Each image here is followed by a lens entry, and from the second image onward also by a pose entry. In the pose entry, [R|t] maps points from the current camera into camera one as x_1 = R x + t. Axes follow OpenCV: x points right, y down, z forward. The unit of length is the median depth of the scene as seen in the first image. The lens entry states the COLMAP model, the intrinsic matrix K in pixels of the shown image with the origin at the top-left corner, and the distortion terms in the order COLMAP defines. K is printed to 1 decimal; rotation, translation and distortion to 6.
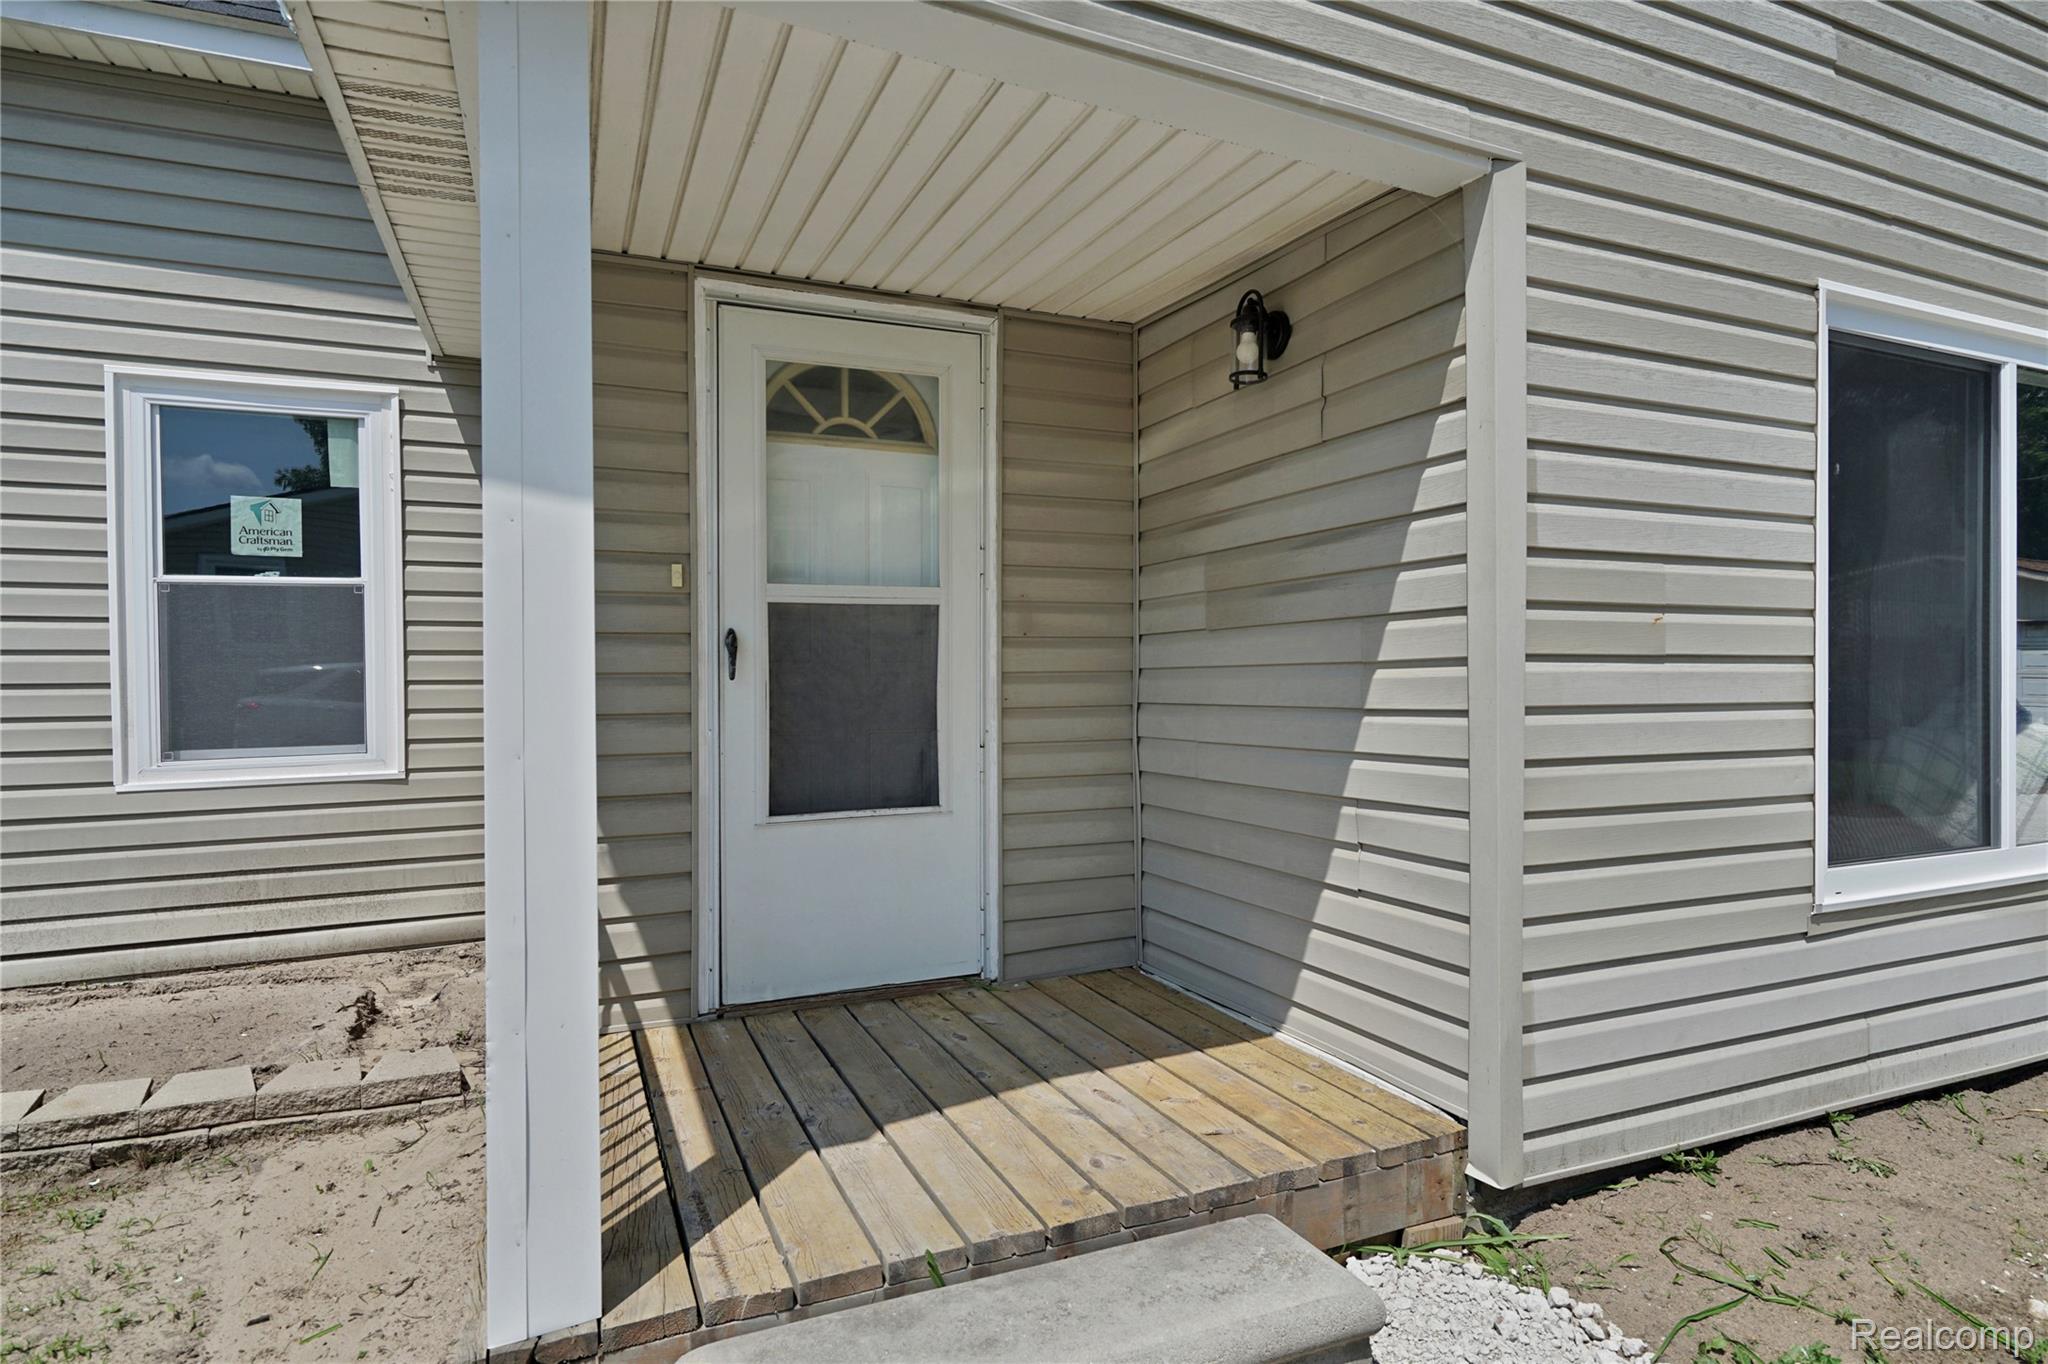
lens RADIAL K [[1078.8, 0, 1021.6], [0, 1078.8, 675.4], [0, 0, 1]] dist [0.013837, -0.002835]
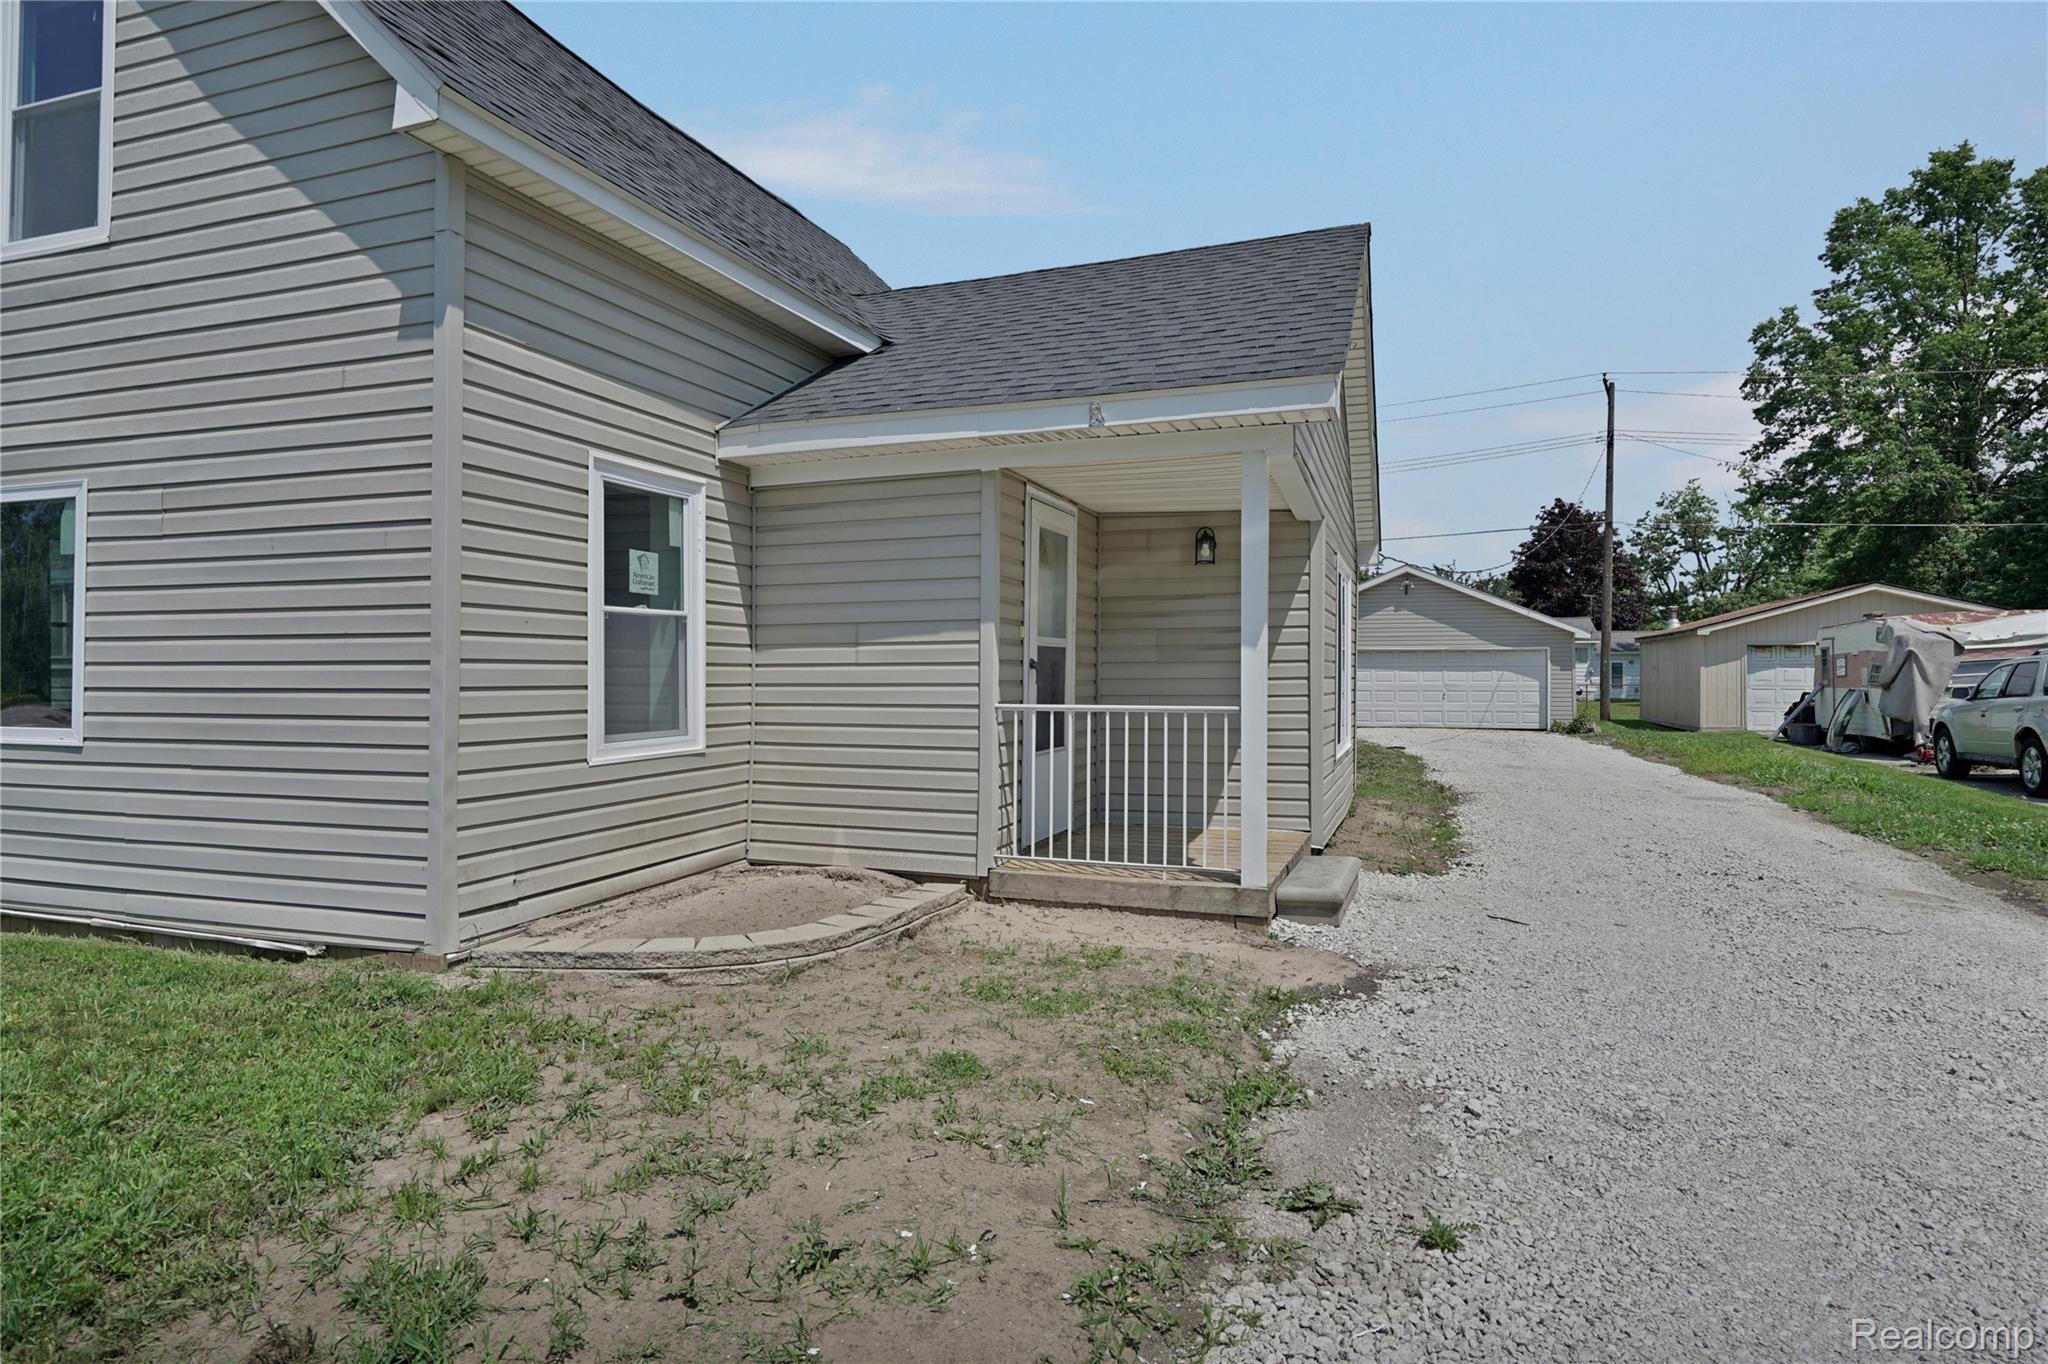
lens RADIAL K [[1078.8, 0, 1017.1], [0, 1078.8, 667.8], [0, 0, 1]] dist [0.013837, -0.002835]
pose [[0.704694, 0.015130, 0.709350, -1.342994], [-0.001669, 0.999805, -0.019666, 0.011186], [-0.709510, 0.012674, 0.704582, -0.309177]]
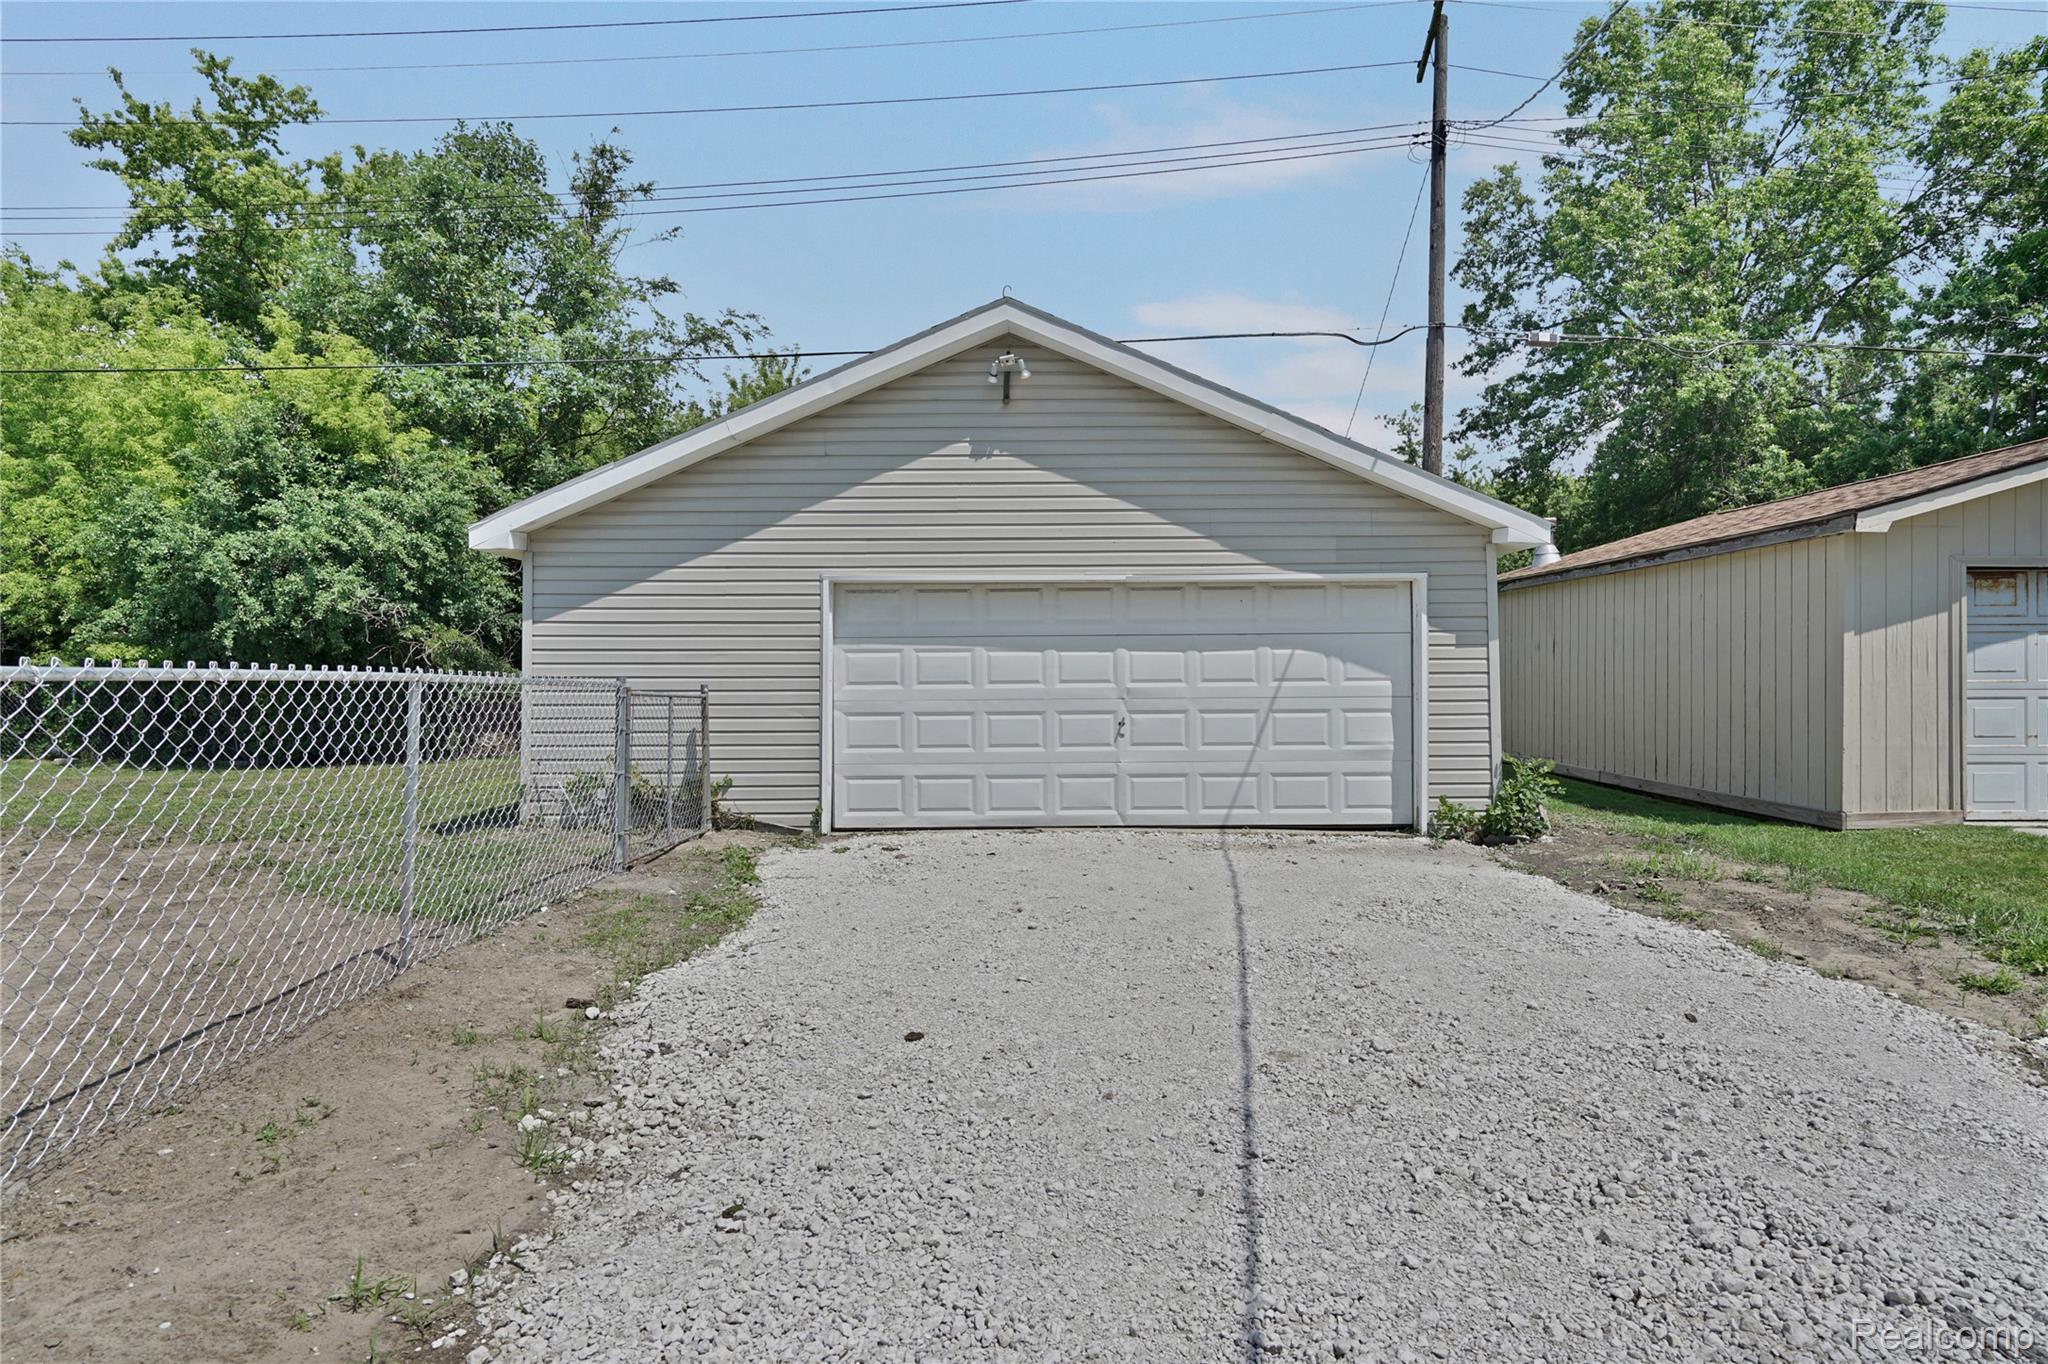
lens RADIAL K [[1023.7, 0, 1036.1], [0, 1023.7, 678.0], [0, 0, 1]] dist [0.012135, -0.000148]
pose [[0.415972, 0.006001, 0.909358, 3.165860], [0.010373, 0.999882, -0.011344, -0.026500], [-0.909318, 0.014152, 0.415861, 1.750041]]
